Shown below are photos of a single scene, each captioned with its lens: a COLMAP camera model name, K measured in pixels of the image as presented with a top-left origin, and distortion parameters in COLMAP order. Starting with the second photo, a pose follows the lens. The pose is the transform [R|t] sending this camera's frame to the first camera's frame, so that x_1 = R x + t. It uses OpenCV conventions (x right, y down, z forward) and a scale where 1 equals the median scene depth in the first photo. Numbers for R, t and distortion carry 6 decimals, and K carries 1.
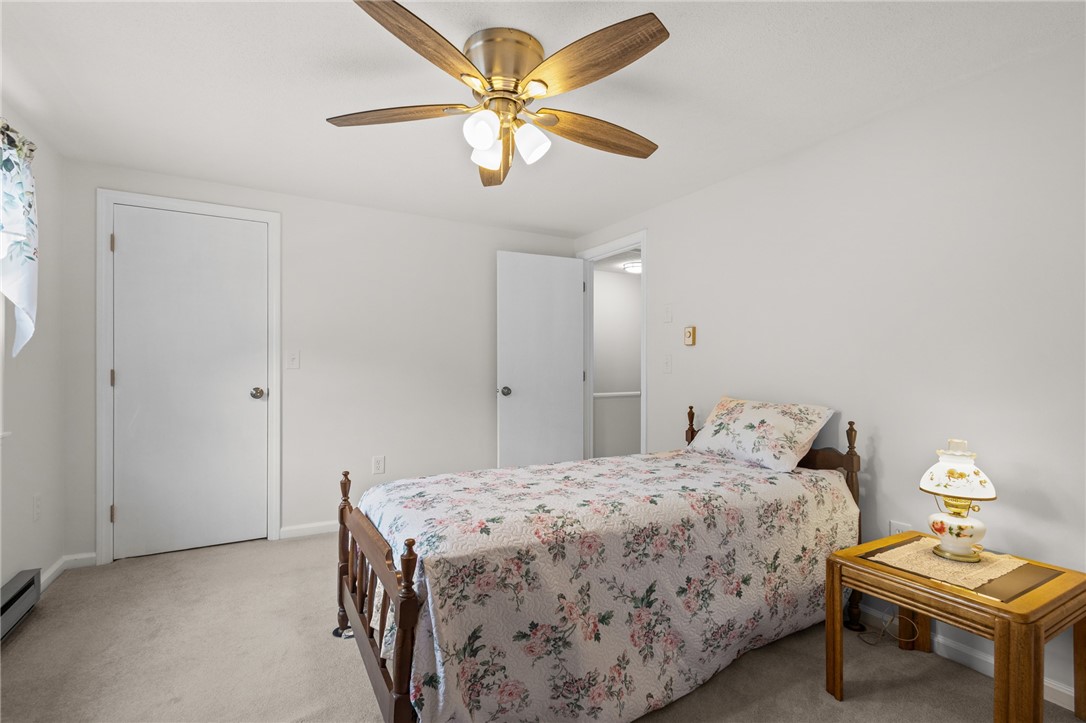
lens RADIAL K [[492.5, 0, 540.8], [0, 492.5, 366.2], [0, 0, 1]] dist [0.058502, -0.000296]
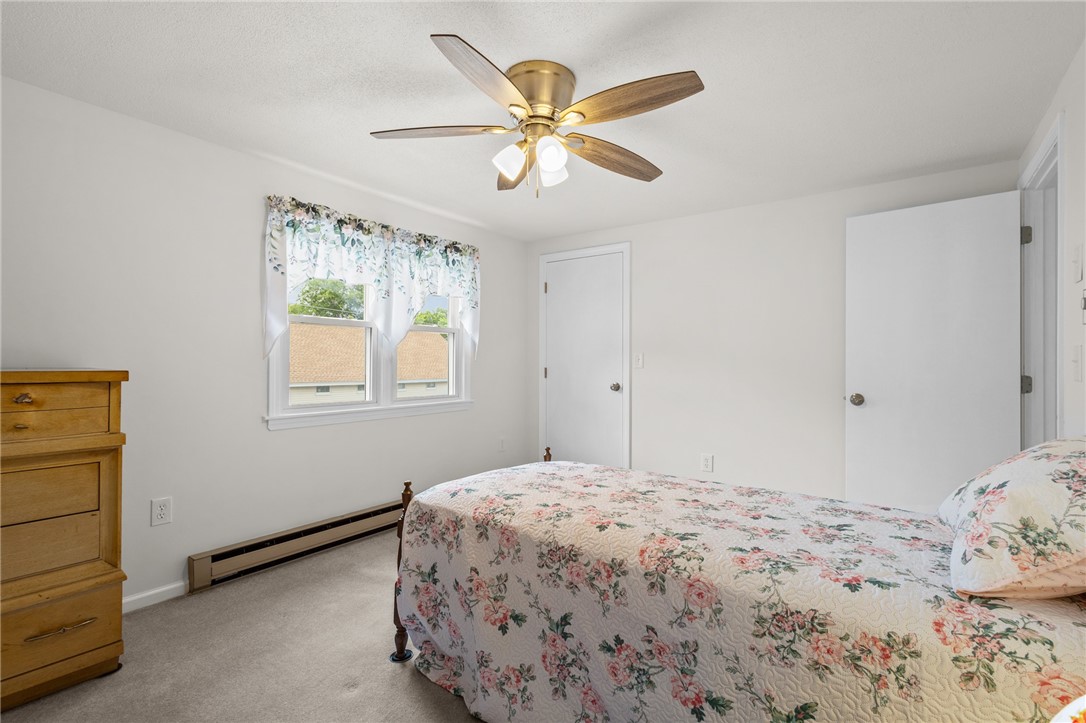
lens RADIAL K [[512.9, 0, 543.0], [0, 512.9, 361.5], [0, 0, 1]] dist [0.110902, -0.069196]
pose [[0.410034, -0.004101, -0.912061, 0.972616], [-0.005747, 0.999958, -0.007079, -0.001429], [0.912052, 0.008144, 0.409993, 0.538040]]
